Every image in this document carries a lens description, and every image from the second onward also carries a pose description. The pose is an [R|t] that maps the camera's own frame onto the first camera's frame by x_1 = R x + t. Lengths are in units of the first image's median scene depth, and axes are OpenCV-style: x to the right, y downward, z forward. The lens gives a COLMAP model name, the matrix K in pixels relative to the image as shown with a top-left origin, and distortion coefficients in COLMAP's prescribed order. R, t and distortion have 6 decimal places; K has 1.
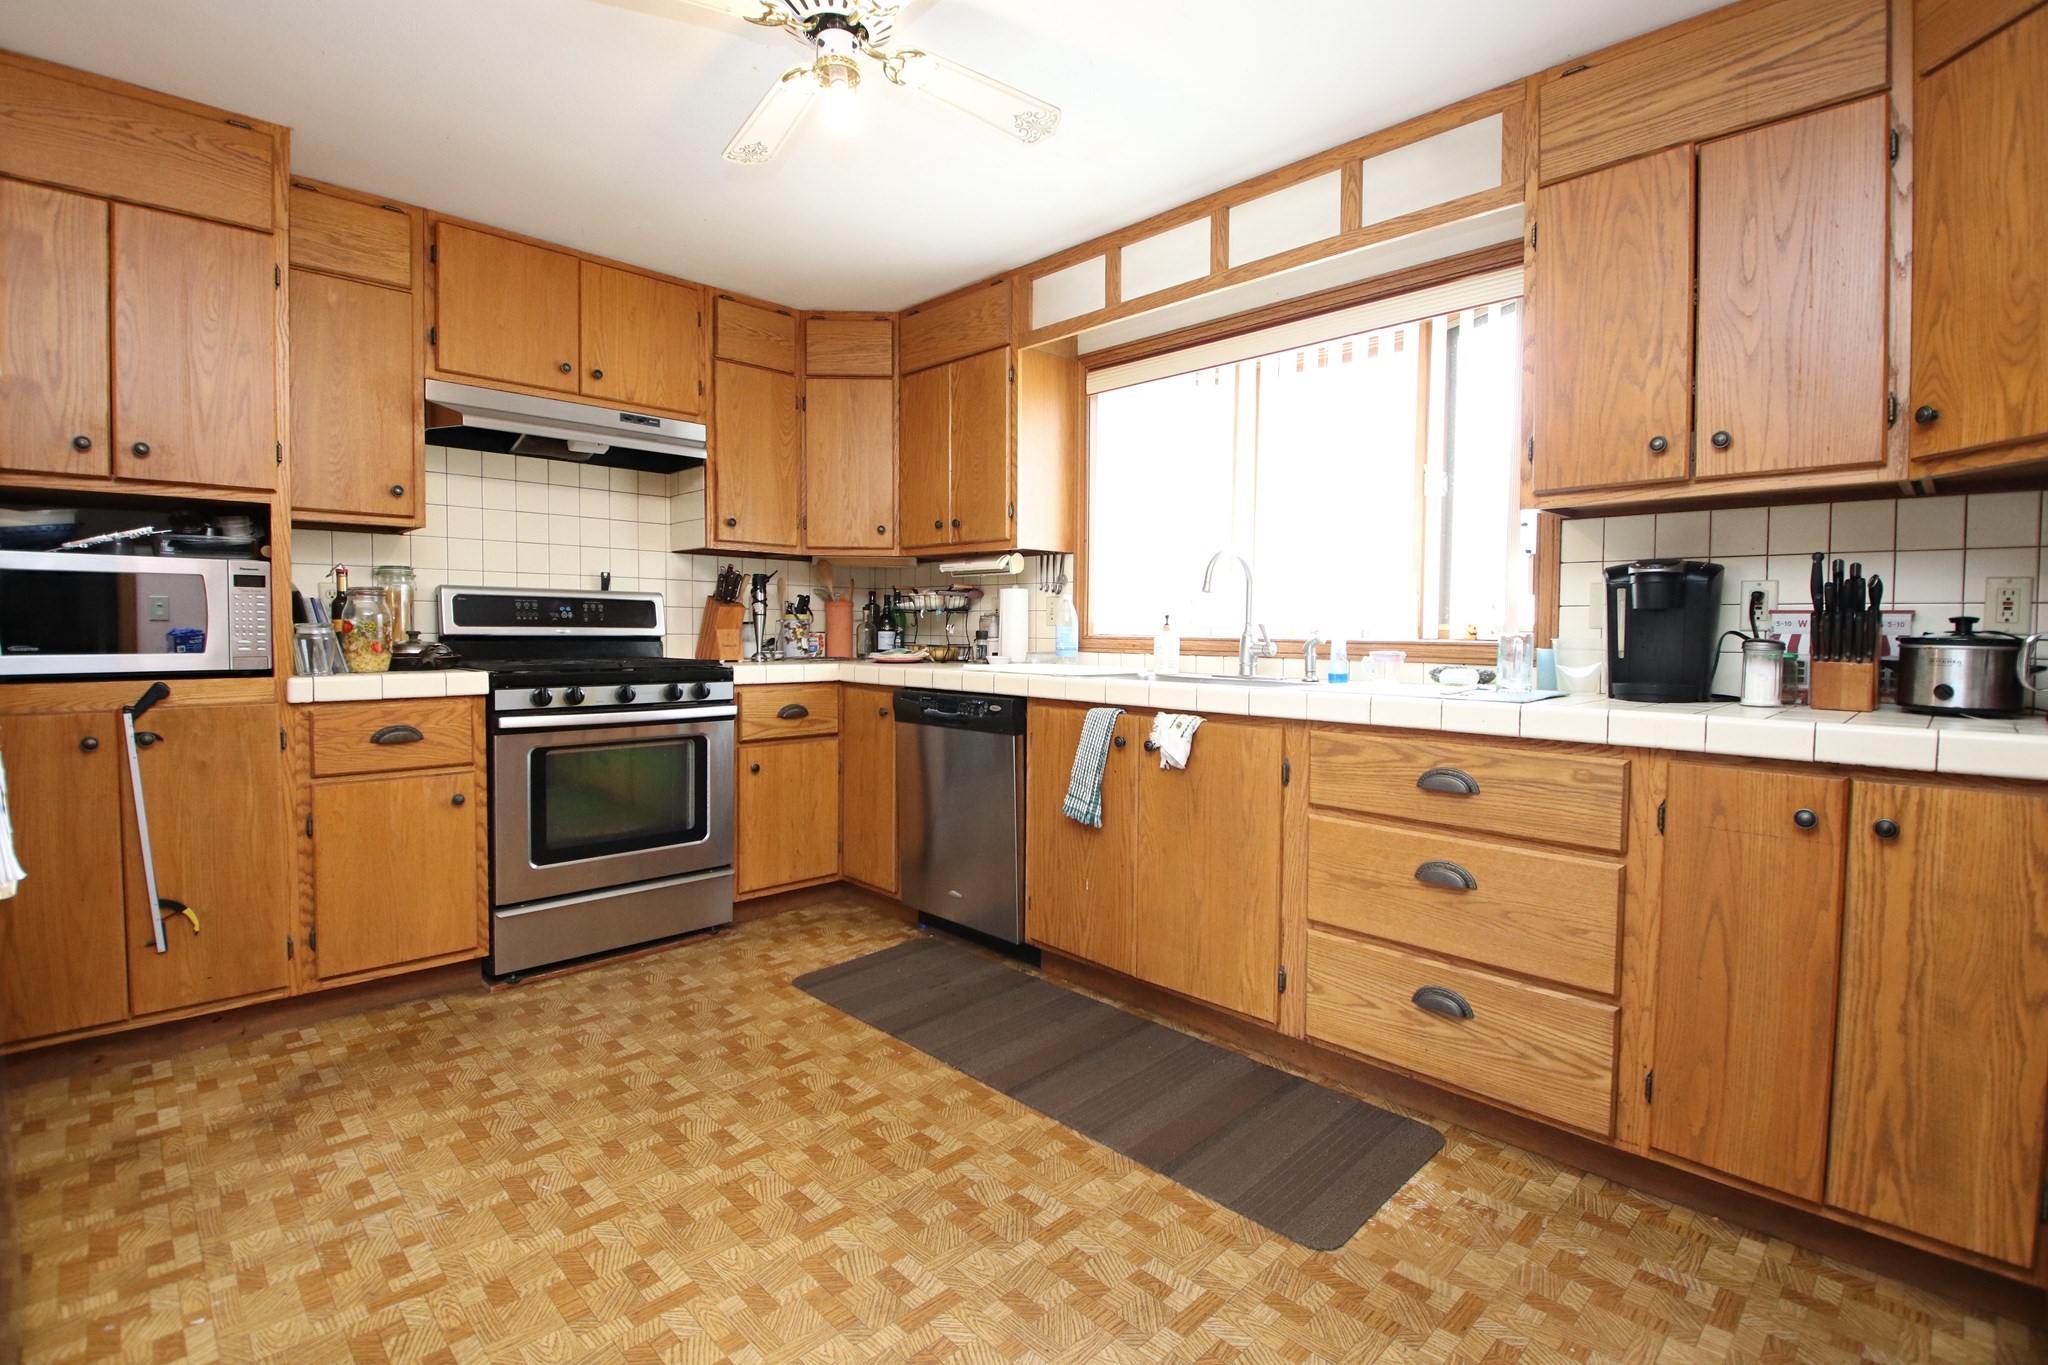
lens RADIAL K [[944.4, 0, 1014.6], [0, 944.4, 665.9], [0, 0, 1]] dist [0.016129, -0.026692]
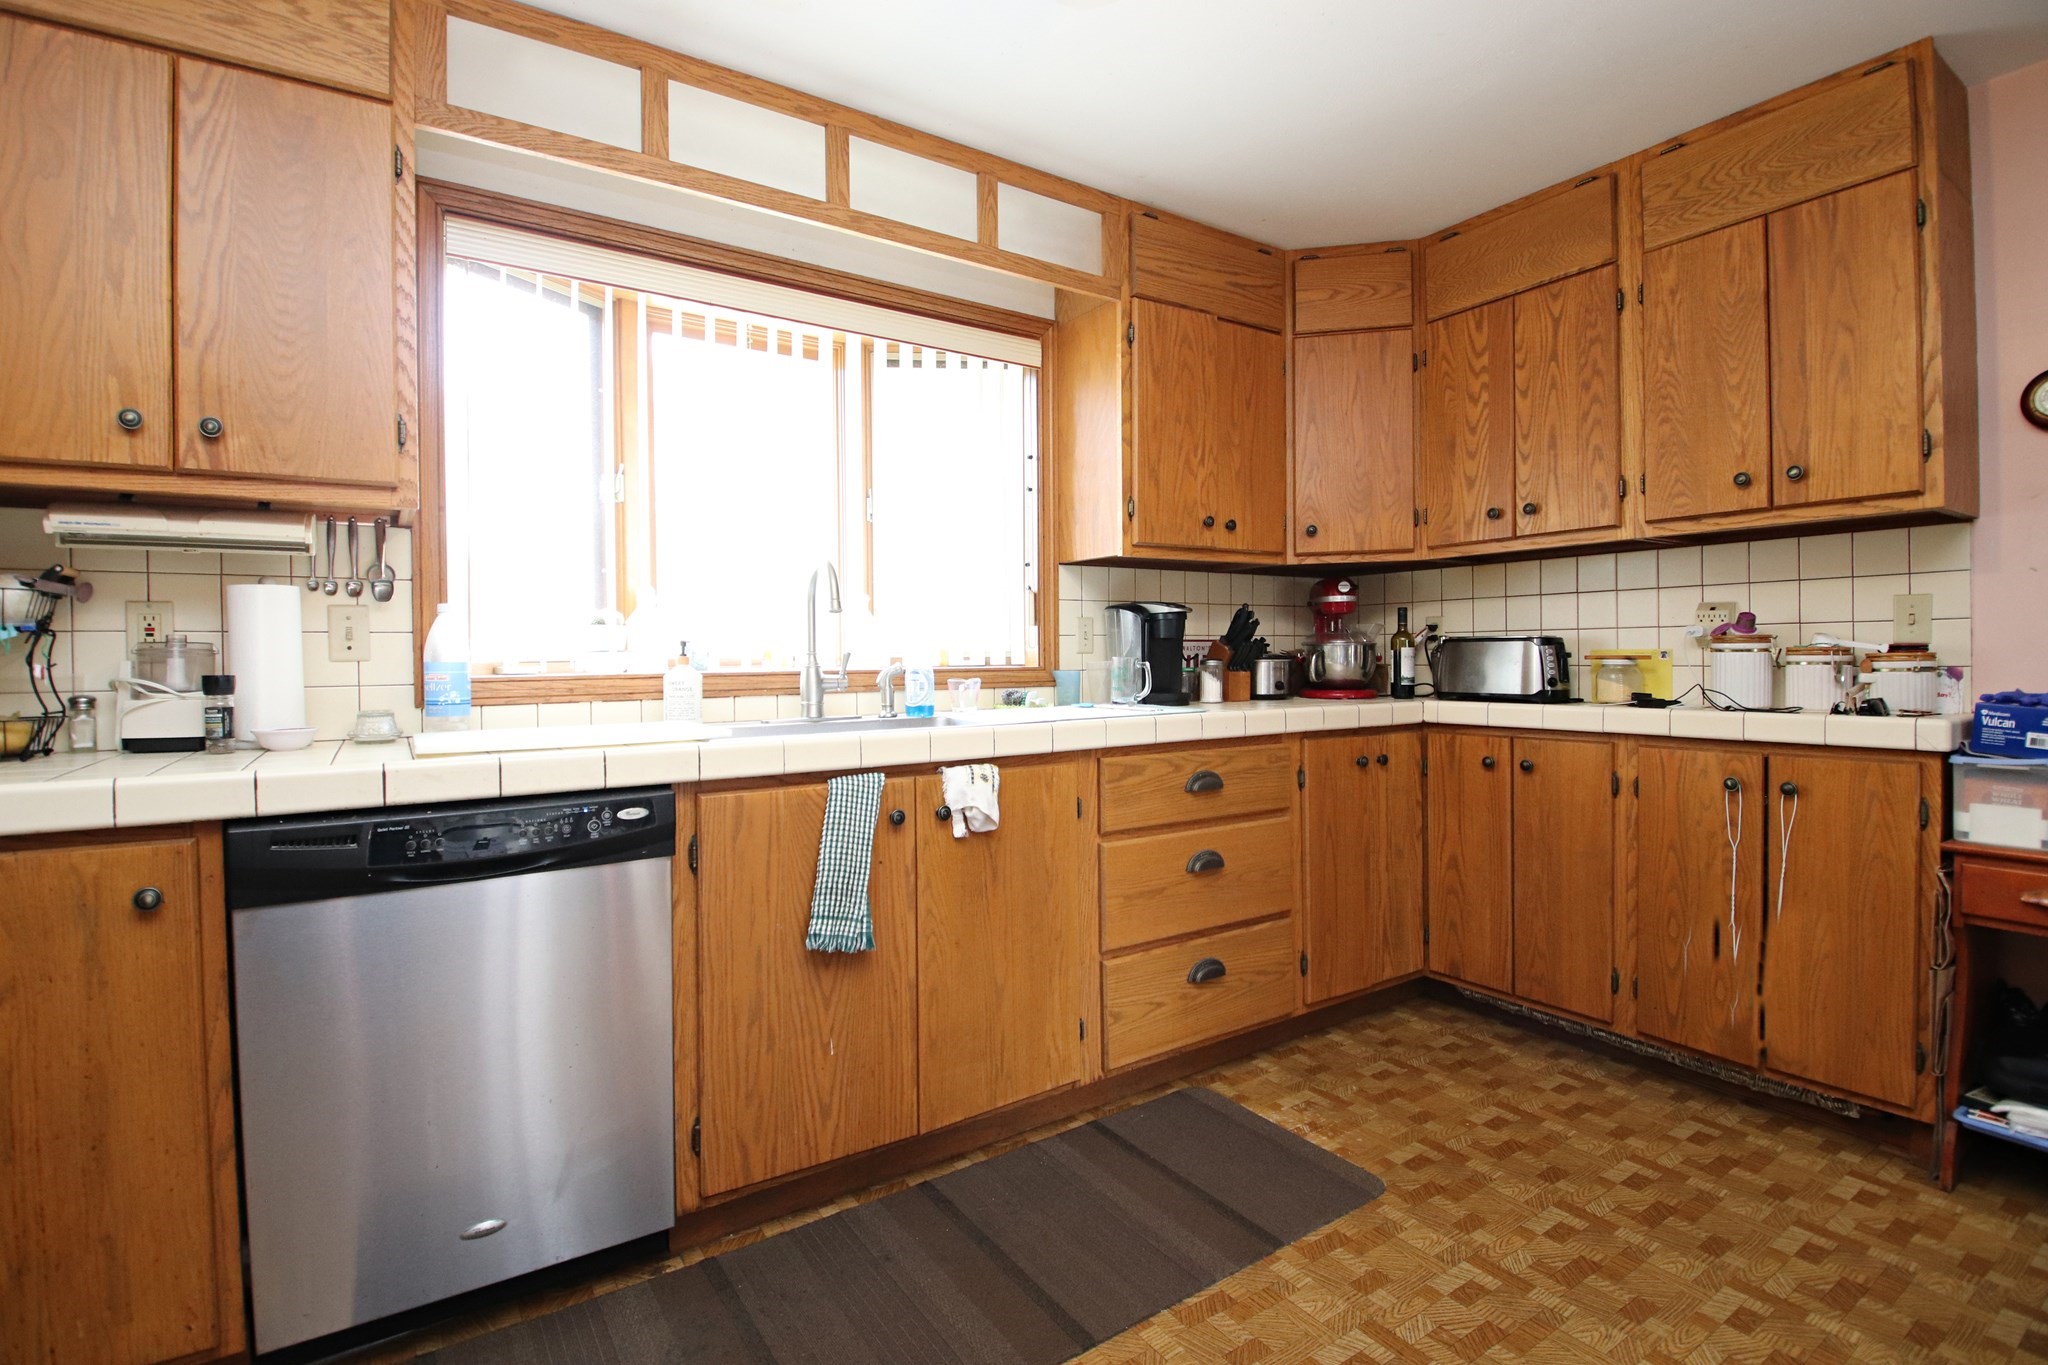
lens RADIAL K [[958.2, 0, 1033.6], [0, 958.2, 663.3], [0, 0, 1]] dist [0.030675, -0.029562]
pose [[0.176807, -0.019534, 0.984052, -0.653246], [0.052866, 0.998548, 0.010323, -0.043172], [-0.982825, 0.050197, 0.177583, 0.851268]]
